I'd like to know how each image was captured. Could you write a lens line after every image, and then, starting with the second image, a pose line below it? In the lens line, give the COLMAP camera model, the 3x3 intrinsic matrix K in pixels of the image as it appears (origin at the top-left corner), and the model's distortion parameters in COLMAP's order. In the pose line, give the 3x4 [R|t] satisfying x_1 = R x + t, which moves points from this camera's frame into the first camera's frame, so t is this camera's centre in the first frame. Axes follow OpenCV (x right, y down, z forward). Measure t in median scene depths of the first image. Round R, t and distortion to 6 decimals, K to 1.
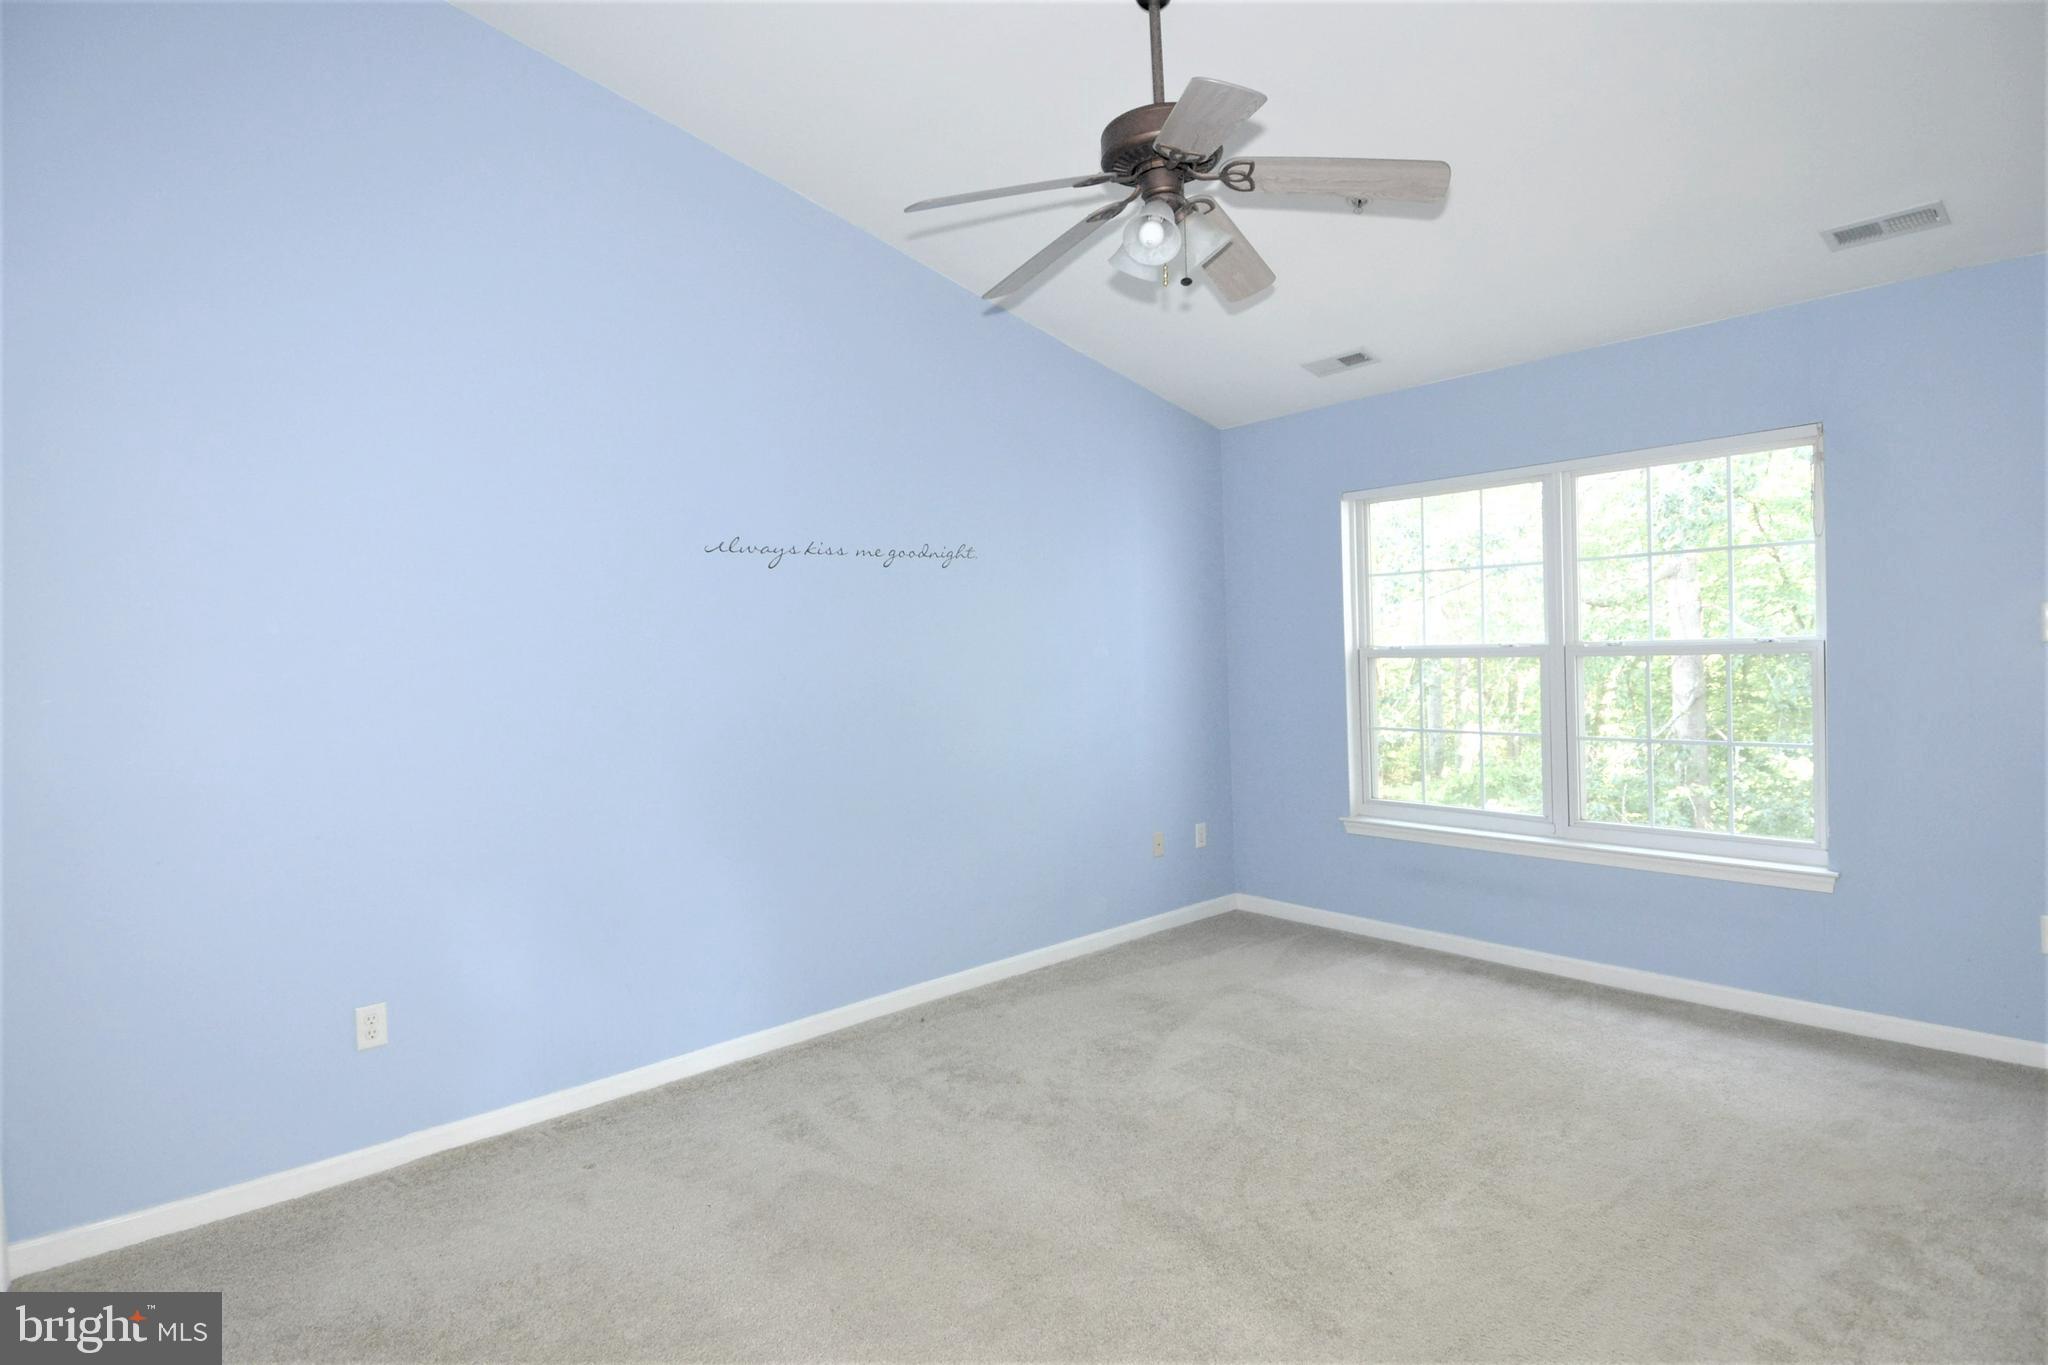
lens RADIAL K [[1067.7, 0, 1005.0], [0, 1067.7, 681.8], [0, 0, 1]] dist [0.048245, -0.054155]
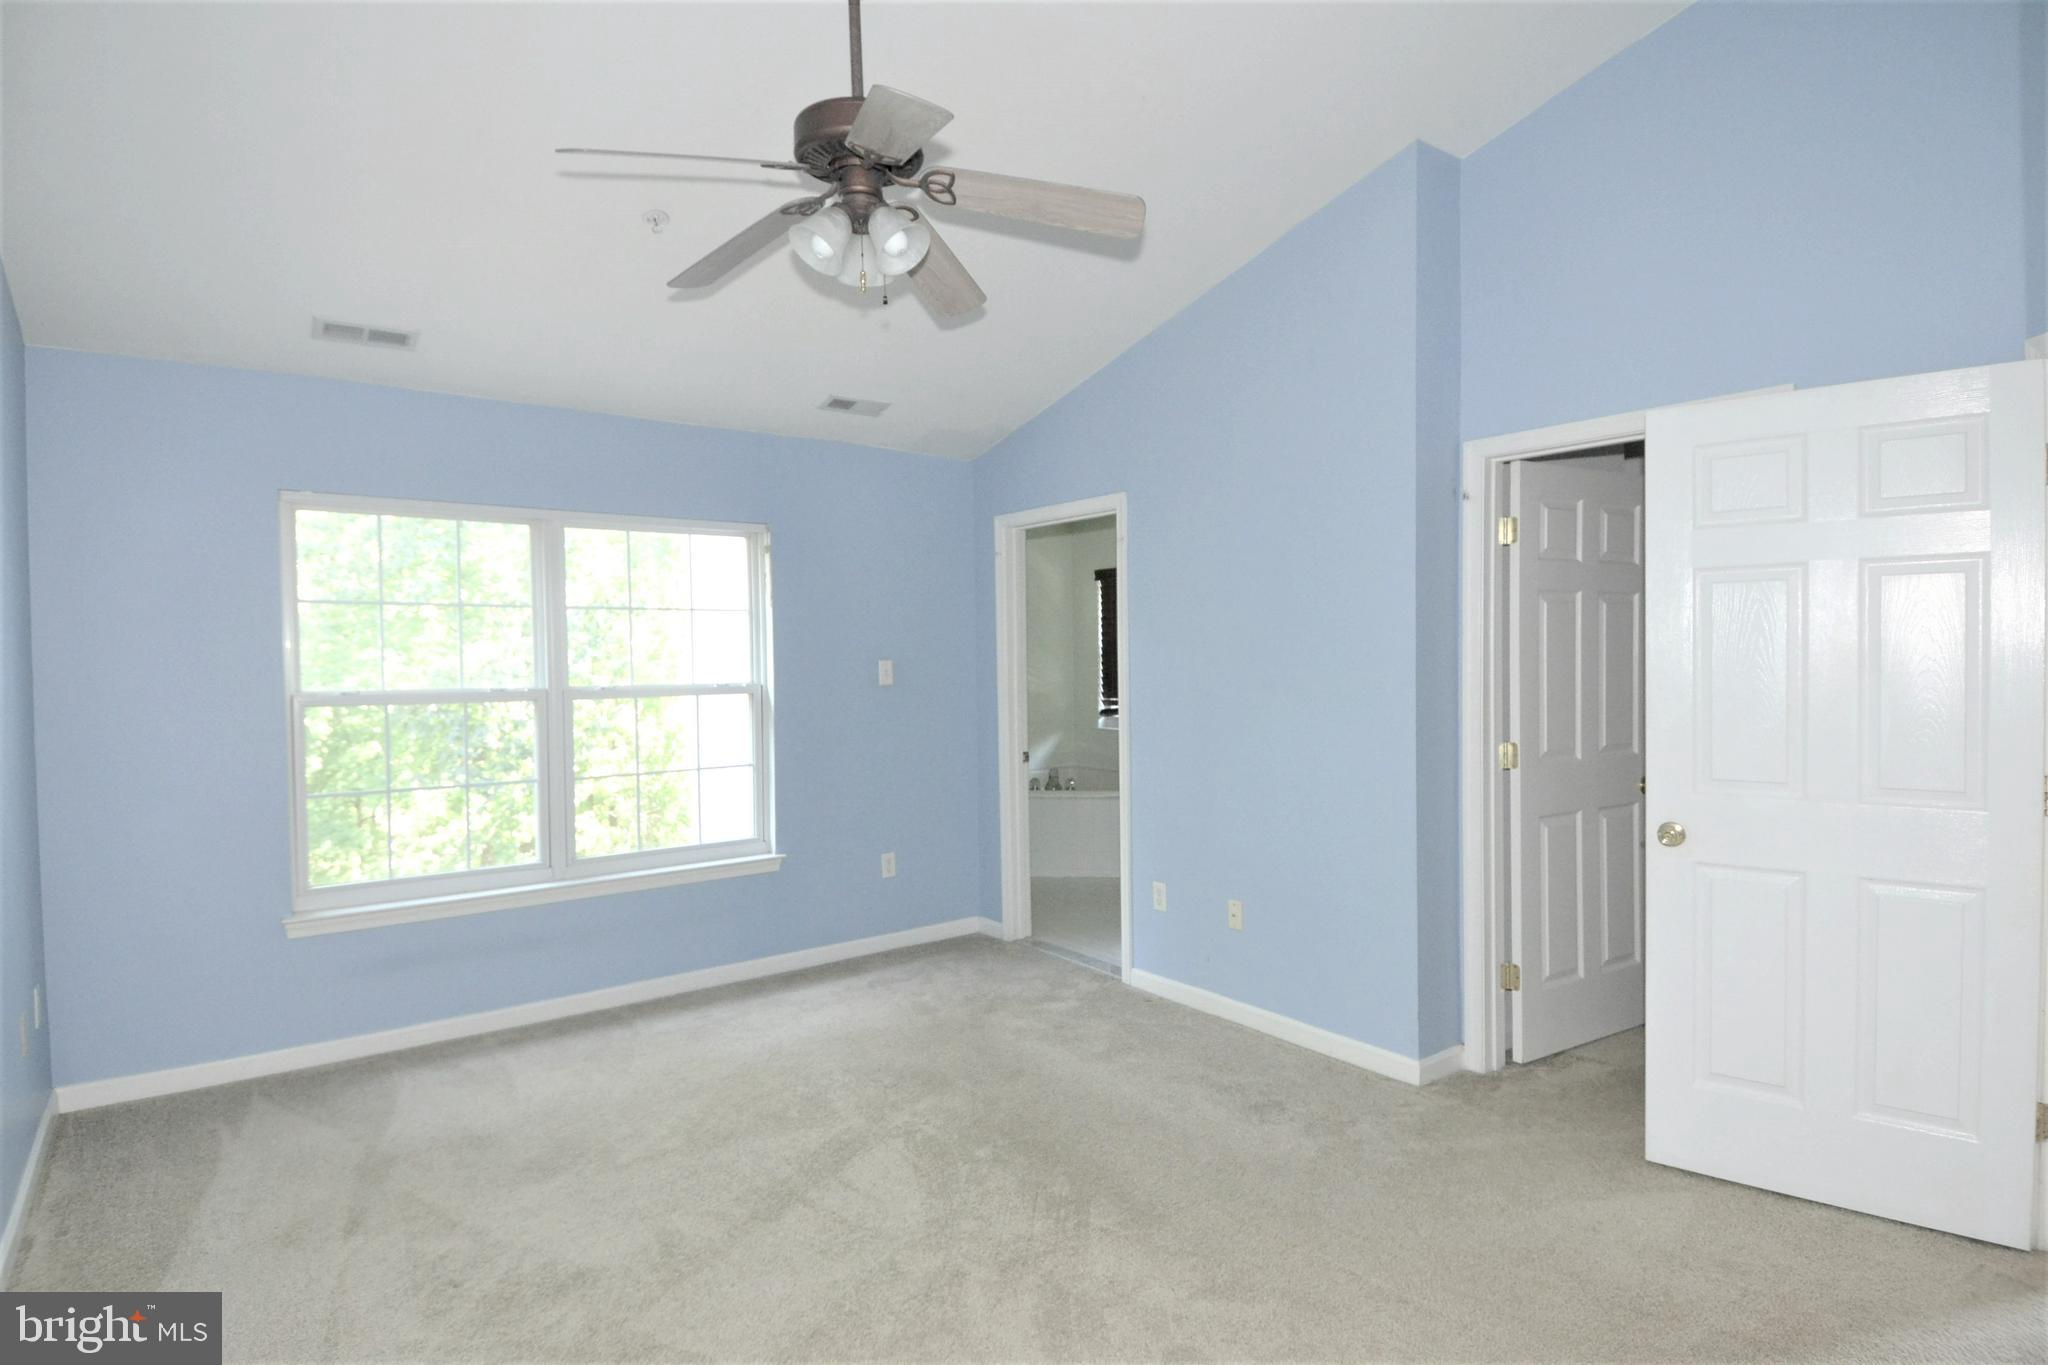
lens RADIAL K [[1067.7, 0, 1005.0], [0, 1067.7, 681.8], [0, 0, 1]] dist [0.048245, -0.054155]
pose [[0.076091, 0.013051, 0.997015, -0.468524], [0.042945, 0.998944, -0.016354, -0.006425], [-0.996176, 0.044061, 0.075450, 0.503480]]
